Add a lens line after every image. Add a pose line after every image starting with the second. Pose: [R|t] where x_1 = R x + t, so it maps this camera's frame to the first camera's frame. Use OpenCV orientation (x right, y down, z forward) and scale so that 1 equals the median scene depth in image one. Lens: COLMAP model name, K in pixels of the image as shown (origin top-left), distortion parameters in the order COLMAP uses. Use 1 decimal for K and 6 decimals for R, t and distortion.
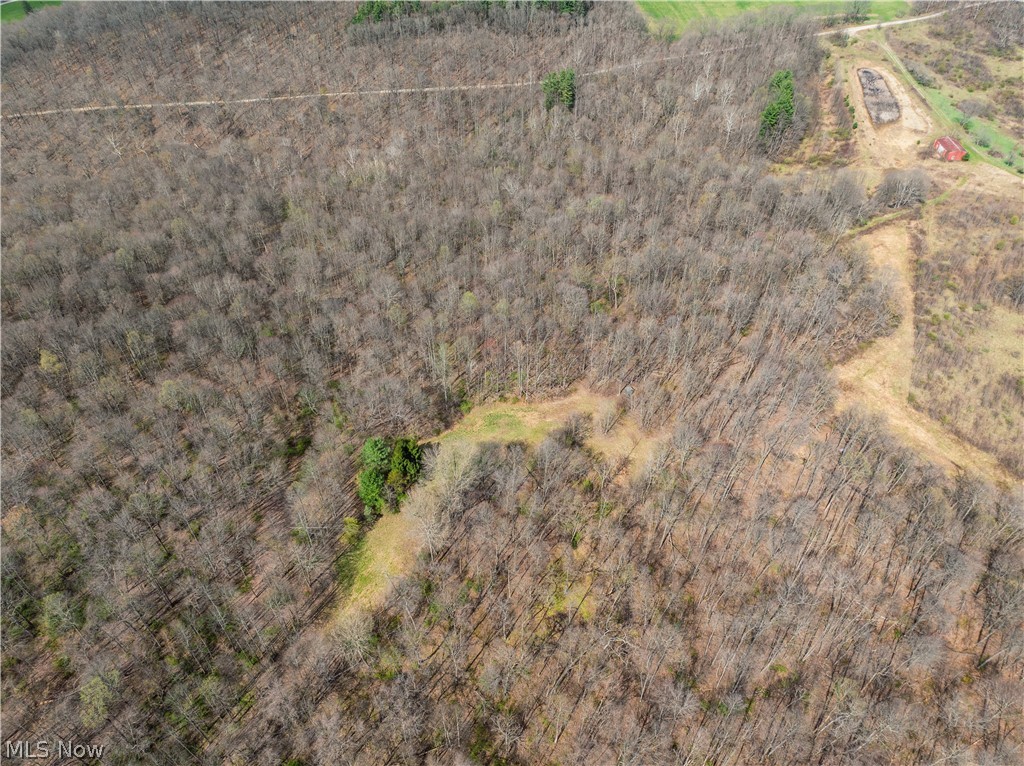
lens RADIAL K [[718.3, 0, 513.0], [0, 718.3, 379.3], [0, 0, 1]] dist [-0.054415, 0.030549]
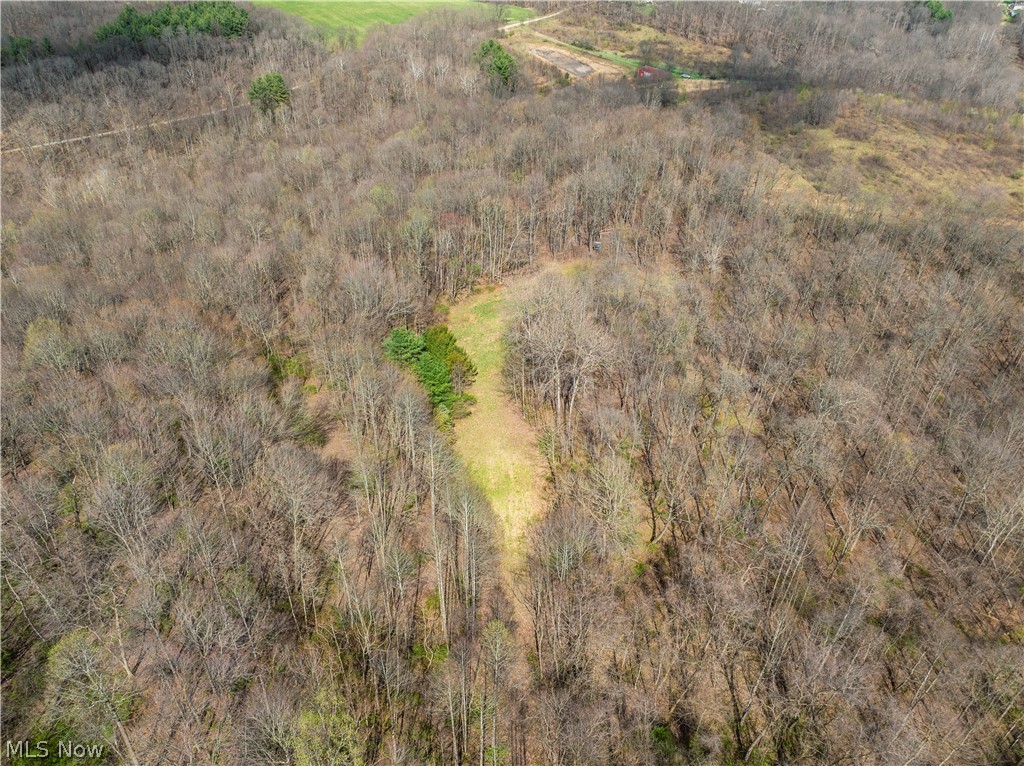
lens RADIAL K [[718.3, 0, 507.8], [0, 718.3, 383.3], [0, 0, 1]] dist [-0.054415, 0.030549]
pose [[0.838473, -0.305466, 0.451280, -0.236357], [0.373161, 0.925346, -0.066972, 0.118498], [-0.397133, 0.224554, 0.889866, 0.200070]]
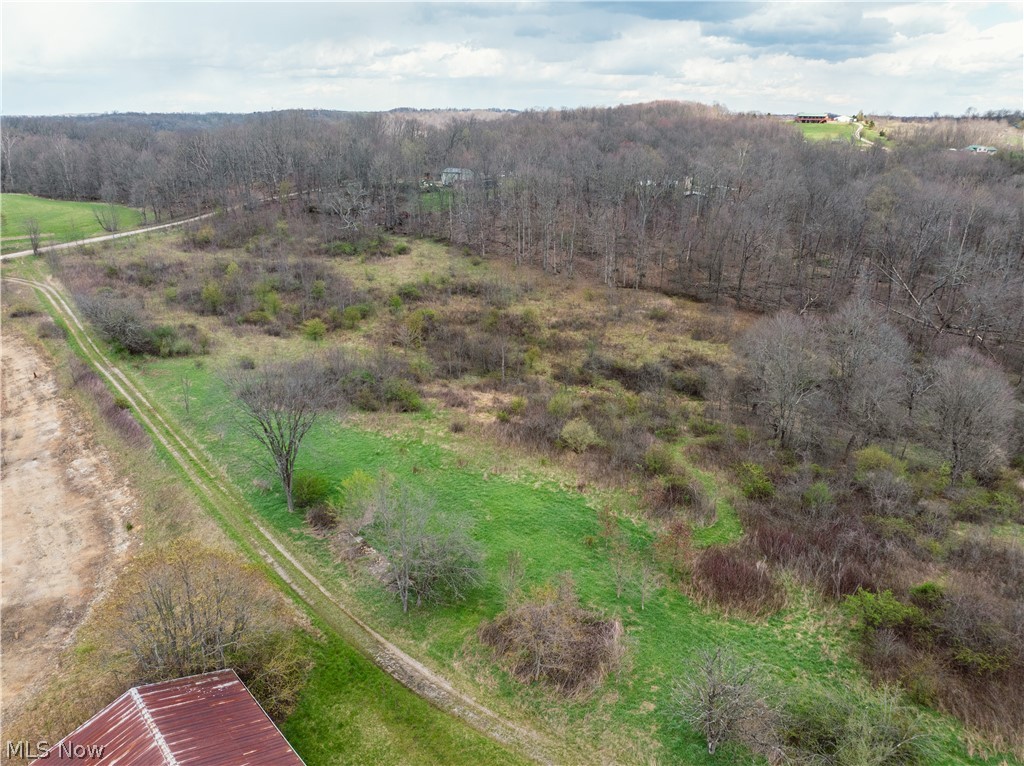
lens RADIAL K [[718.3, 0, 512.1], [0, 718.3, 381.4], [0, 0, 1]] dist [-0.054415, 0.030549]
pose [[0.728412, -0.232390, 0.644523, 0.615169], [0.475558, 0.848690, -0.231450, -0.339967], [-0.493214, 0.475100, 0.728711, 0.895142]]
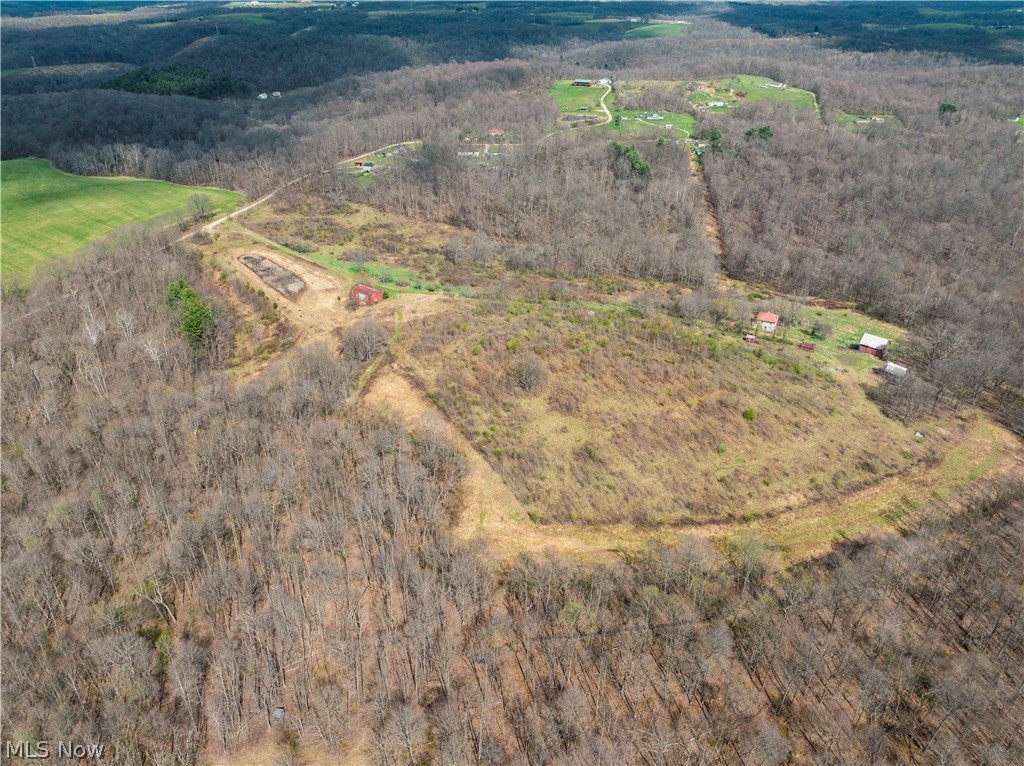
lens RADIAL K [[718.3, 0, 515.5], [0, 718.3, 385.3], [0, 0, 1]] dist [-0.054415, 0.030549]
pose [[0.617732, -0.391512, 0.682001, -0.026927], [0.548918, 0.835694, -0.017448, -0.074426], [-0.563114, 0.385141, 0.731143, 0.149711]]
